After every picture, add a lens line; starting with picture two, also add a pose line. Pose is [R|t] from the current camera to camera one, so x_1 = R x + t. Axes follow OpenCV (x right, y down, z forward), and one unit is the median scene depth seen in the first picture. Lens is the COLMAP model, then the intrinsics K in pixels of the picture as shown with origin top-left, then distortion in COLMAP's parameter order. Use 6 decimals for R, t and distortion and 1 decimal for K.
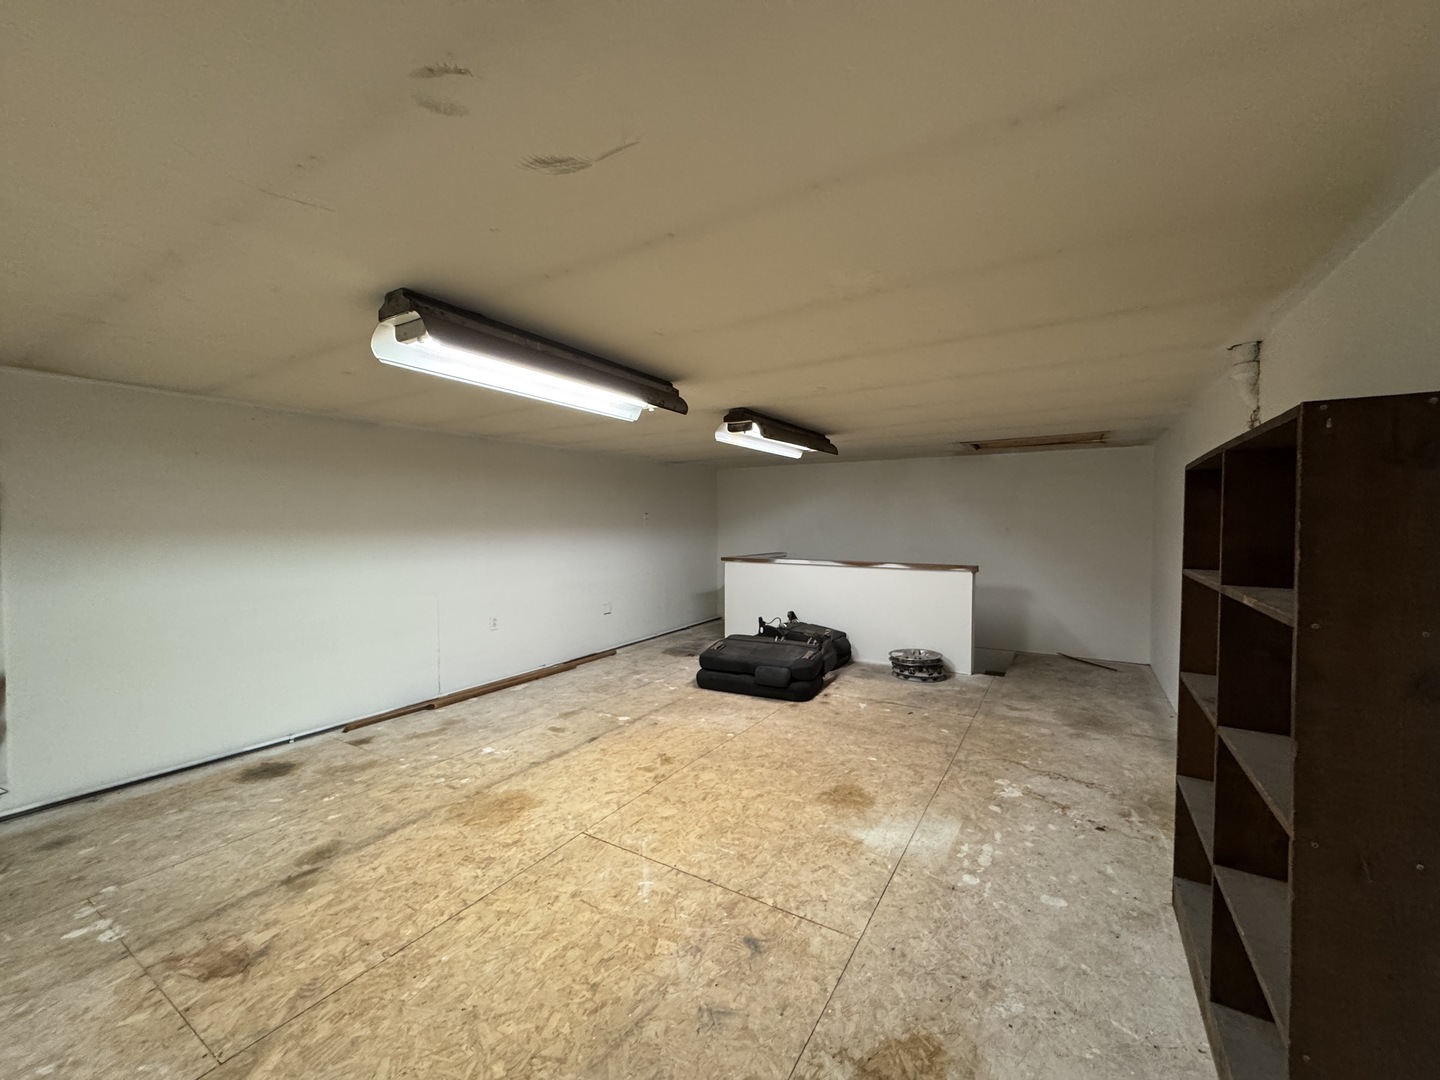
lens RADIAL K [[573.1, 0, 719.8], [0, 573.1, 539.9], [0, 0, 1]] dist [-0.002231, 0.000548]
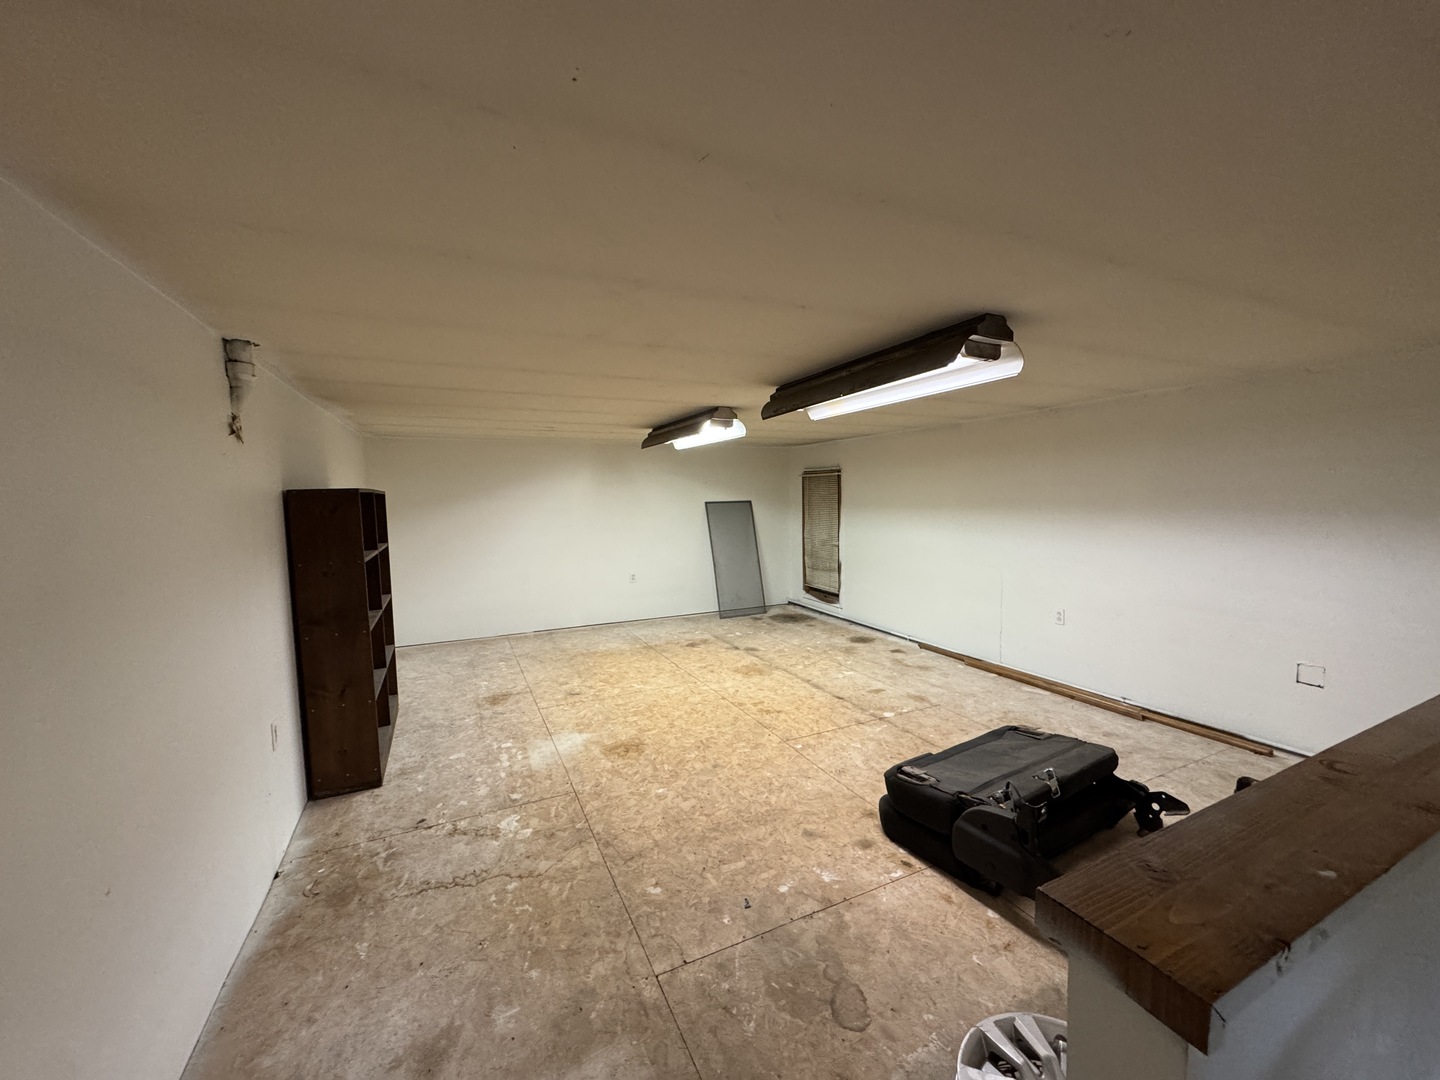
lens RADIAL K [[573.1, 0, 720.6], [0, 573.1, 542.8], [0, 0, 1]] dist [-0.002231, 0.000548]
pose [[-0.541874, 0.084240, -0.836228, 0.951354], [-0.003227, 0.994748, 0.102300, -0.088373], [0.840454, 0.058132, -0.538756, 1.579979]]
